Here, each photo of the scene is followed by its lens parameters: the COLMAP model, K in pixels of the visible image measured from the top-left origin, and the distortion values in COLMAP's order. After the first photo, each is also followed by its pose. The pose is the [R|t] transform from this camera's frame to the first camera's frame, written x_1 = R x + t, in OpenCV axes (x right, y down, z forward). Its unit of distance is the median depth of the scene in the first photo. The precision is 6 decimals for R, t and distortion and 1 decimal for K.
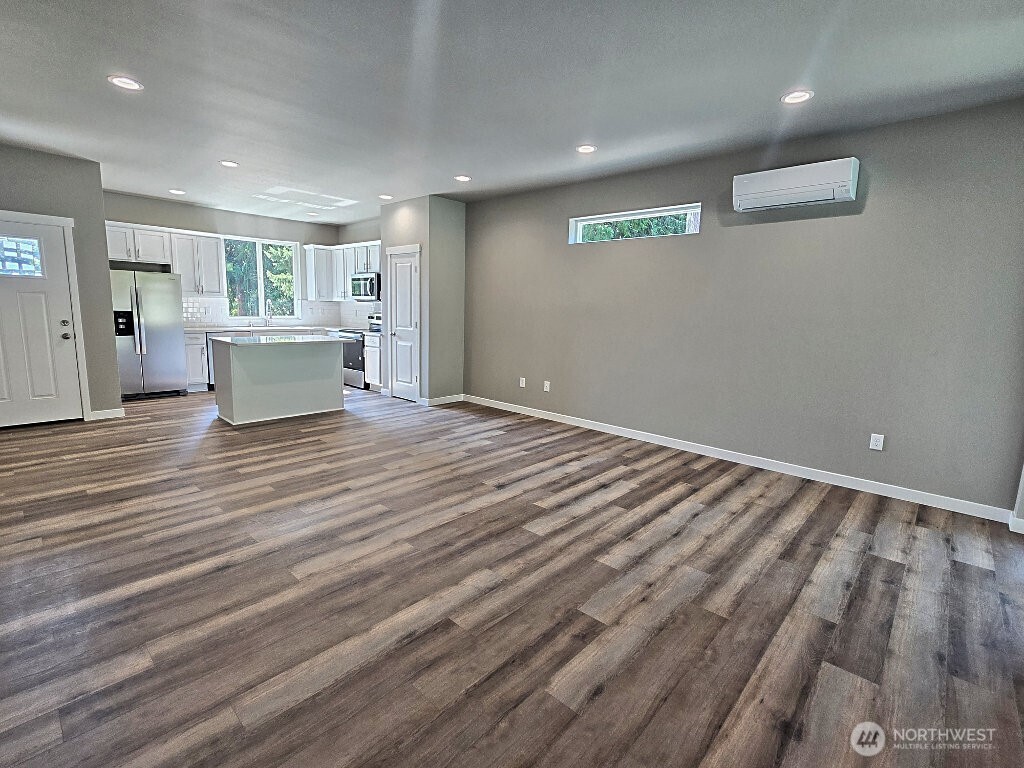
lens RADIAL K [[477.4, 0, 509.7], [0, 477.4, 376.8], [0, 0, 1]] dist [-0.002191, -0.000424]
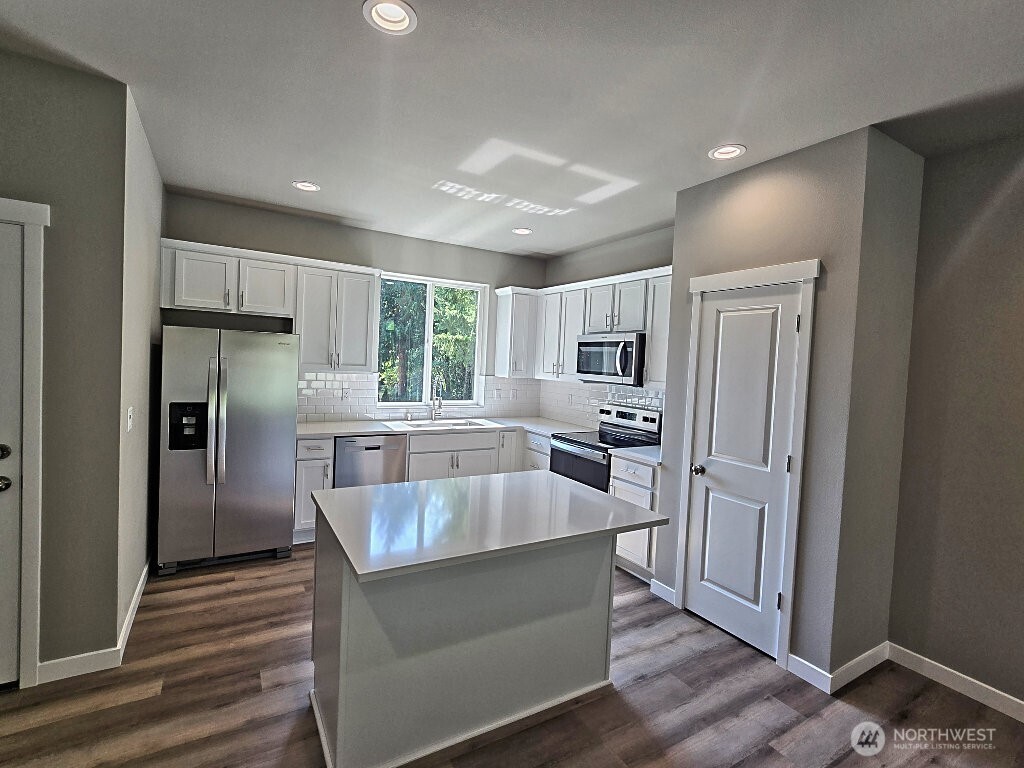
lens RADIAL K [[477.4, 0, 509.7], [0, 477.4, 376.8], [0, 0, 1]] dist [-0.002191, -0.000424]
pose [[0.958738, 0.026795, -0.283026, -0.425157], [-0.061195, 0.991662, -0.113412, -0.167721], [0.277627, 0.126052, 0.952383, 0.772123]]
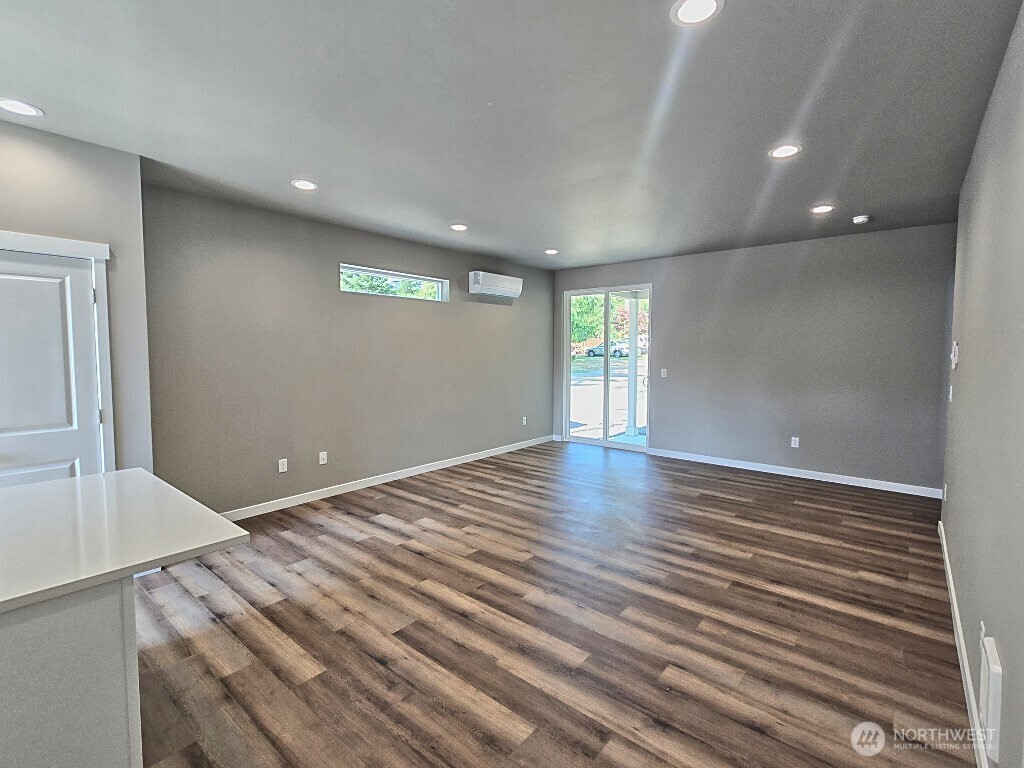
lens RADIAL K [[477.4, 0, 509.7], [0, 477.4, 376.8], [0, 0, 1]] dist [-0.002191, -0.000424]
pose [[-0.048935, -0.085172, 0.995164, -0.923655], [0.143233, 0.985461, 0.091385, -0.182608], [-0.988478, 0.147013, -0.036024, 0.865007]]
